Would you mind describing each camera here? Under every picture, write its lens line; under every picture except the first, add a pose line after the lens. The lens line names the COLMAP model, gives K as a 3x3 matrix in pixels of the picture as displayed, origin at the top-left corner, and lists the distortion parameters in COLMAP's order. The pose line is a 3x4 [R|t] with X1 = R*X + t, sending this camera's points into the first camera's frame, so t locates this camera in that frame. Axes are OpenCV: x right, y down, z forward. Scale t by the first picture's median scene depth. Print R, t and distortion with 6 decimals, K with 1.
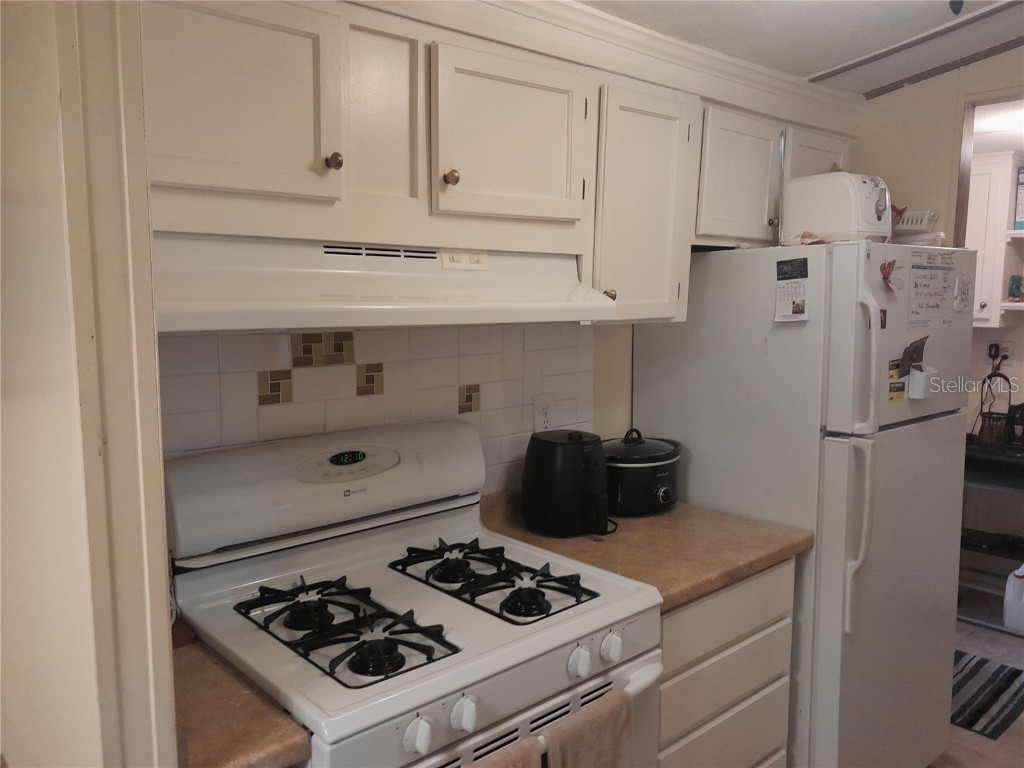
lens RADIAL K [[809.6, 0, 527.8], [0, 809.6, 392.1], [0, 0, 1]] dist [0.020288, -0.045590]
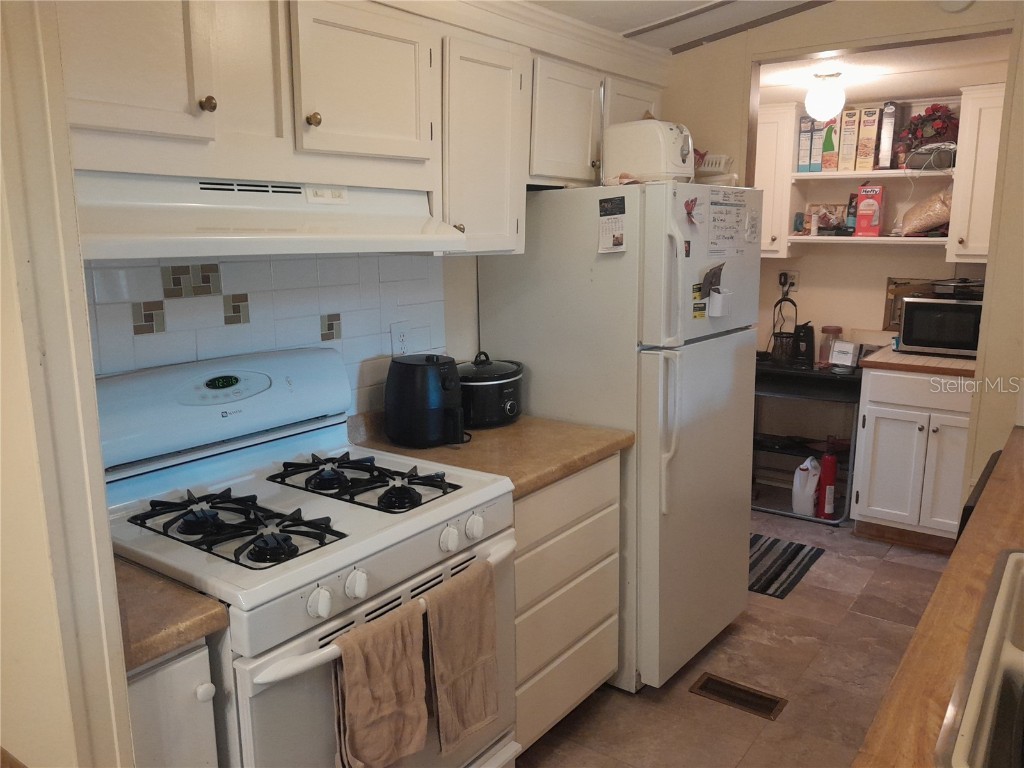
lens RADIAL K [[809.6, 0, 522.3], [0, 809.6, 389.1], [0, 0, 1]] dist [0.020288, -0.045590]
pose [[0.979704, -0.044664, 0.195410, -0.038600], [0.031446, 0.997035, 0.070227, 0.024060], [-0.197967, -0.062657, 0.978204, -0.121627]]
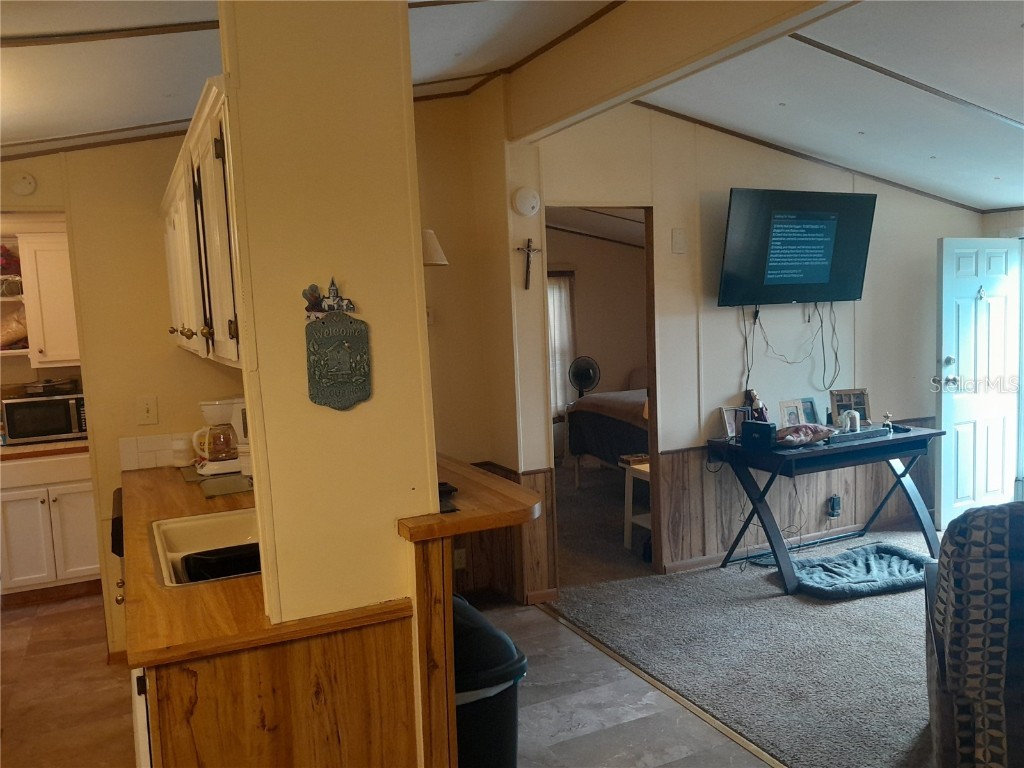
lens RADIAL K [[809.6, 0, 556.1], [0, 809.6, 384.0], [0, 0, 1]] dist [0.020288, -0.045590]
pose [[0.256227, -0.107550, 0.960615, -0.556669], [0.171226, 0.983125, 0.064399, 0.046365], [-0.951330, 0.147982, 0.270319, -0.523787]]
